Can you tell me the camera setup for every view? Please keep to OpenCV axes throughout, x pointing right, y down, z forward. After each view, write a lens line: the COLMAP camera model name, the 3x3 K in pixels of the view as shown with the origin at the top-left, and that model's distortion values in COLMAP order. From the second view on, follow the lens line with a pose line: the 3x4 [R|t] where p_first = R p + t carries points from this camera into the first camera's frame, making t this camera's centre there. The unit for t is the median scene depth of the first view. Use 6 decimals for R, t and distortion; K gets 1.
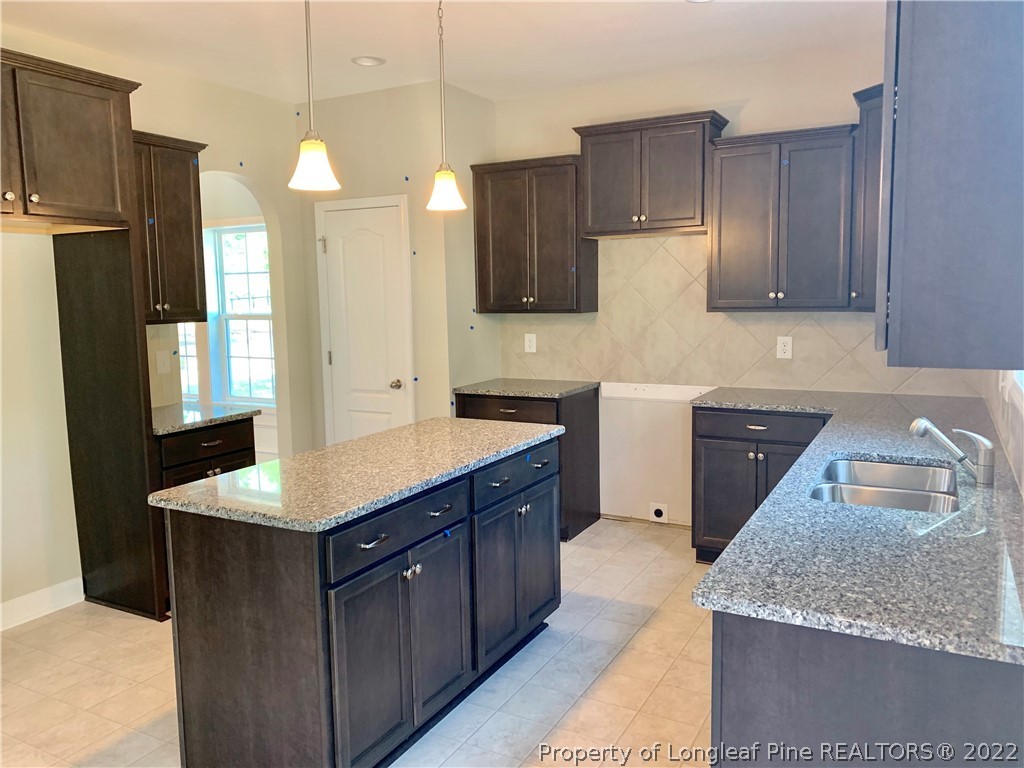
lens RADIAL K [[793.2, 0, 504.8], [0, 793.2, 385.0], [0, 0, 1]] dist [0.047145, -0.043929]
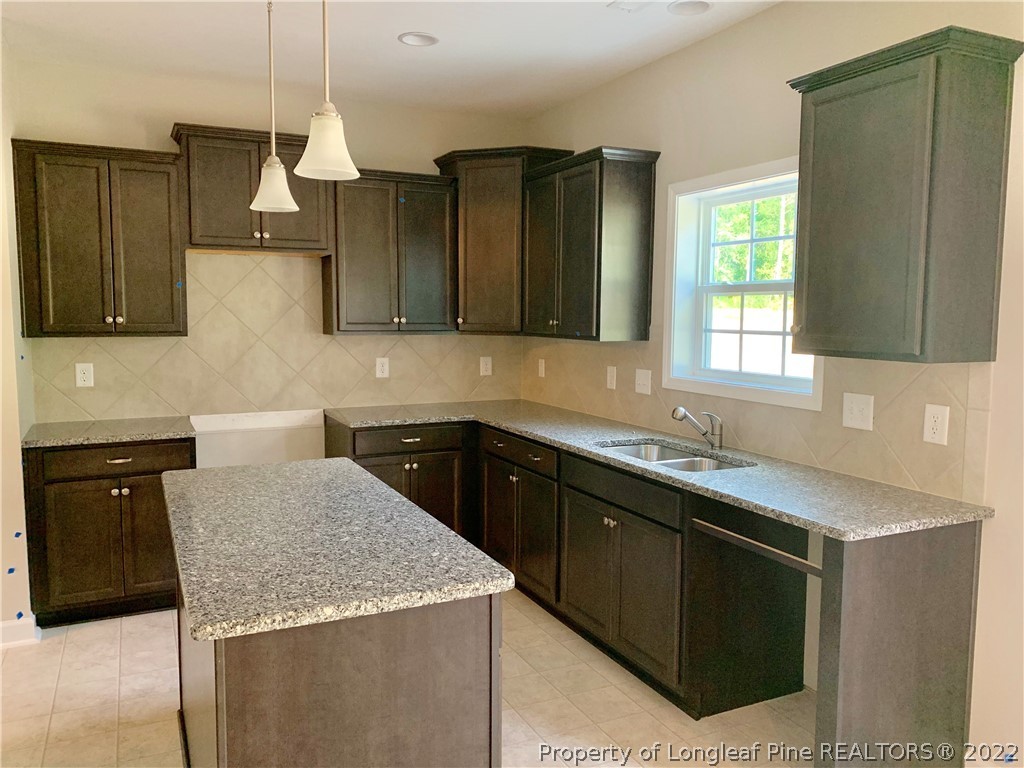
lens RADIAL K [[793.2, 0, 506.6], [0, 793.2, 381.5], [0, 0, 1]] dist [0.047145, -0.043929]
pose [[0.578762, -0.052167, 0.813826, -0.467820], [0.080068, 0.996765, 0.006953, -0.023112], [-0.811556, 0.061137, 0.581067, 0.246036]]
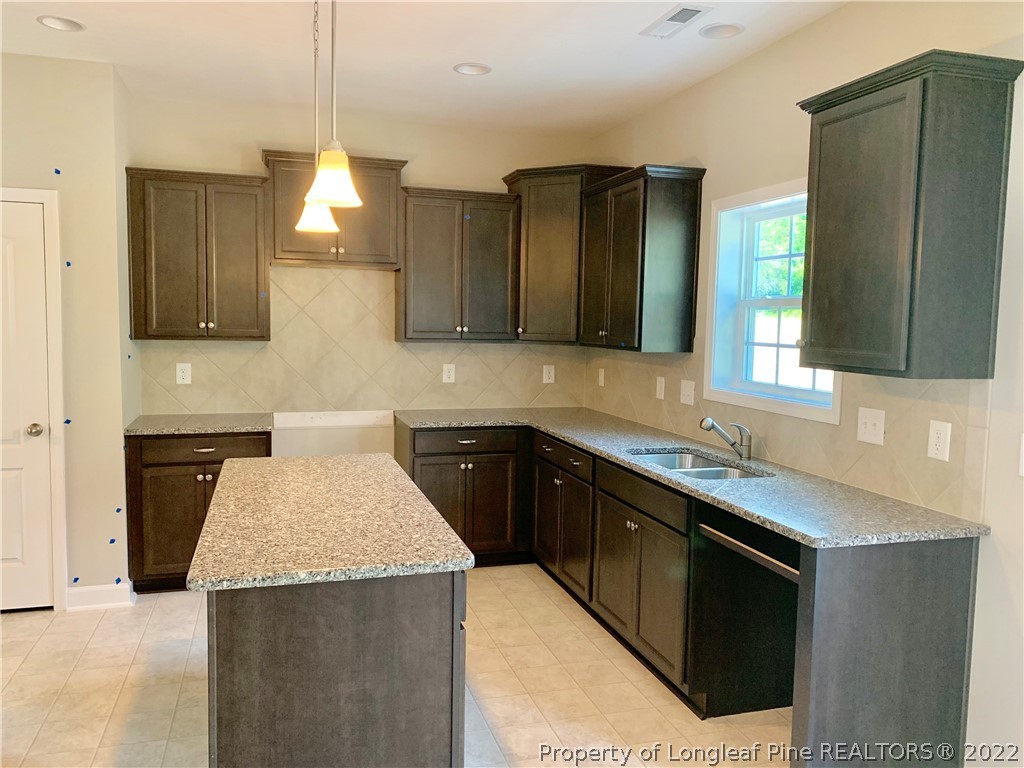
lens RADIAL K [[793.2, 0, 507.5], [0, 793.2, 383.3], [0, 0, 1]] dist [0.047145, -0.043929]
pose [[0.696077, -0.027955, 0.717422, -0.450442], [0.053881, 0.998458, -0.013373, -0.013045], [-0.715942, 0.047964, 0.696510, 0.141384]]
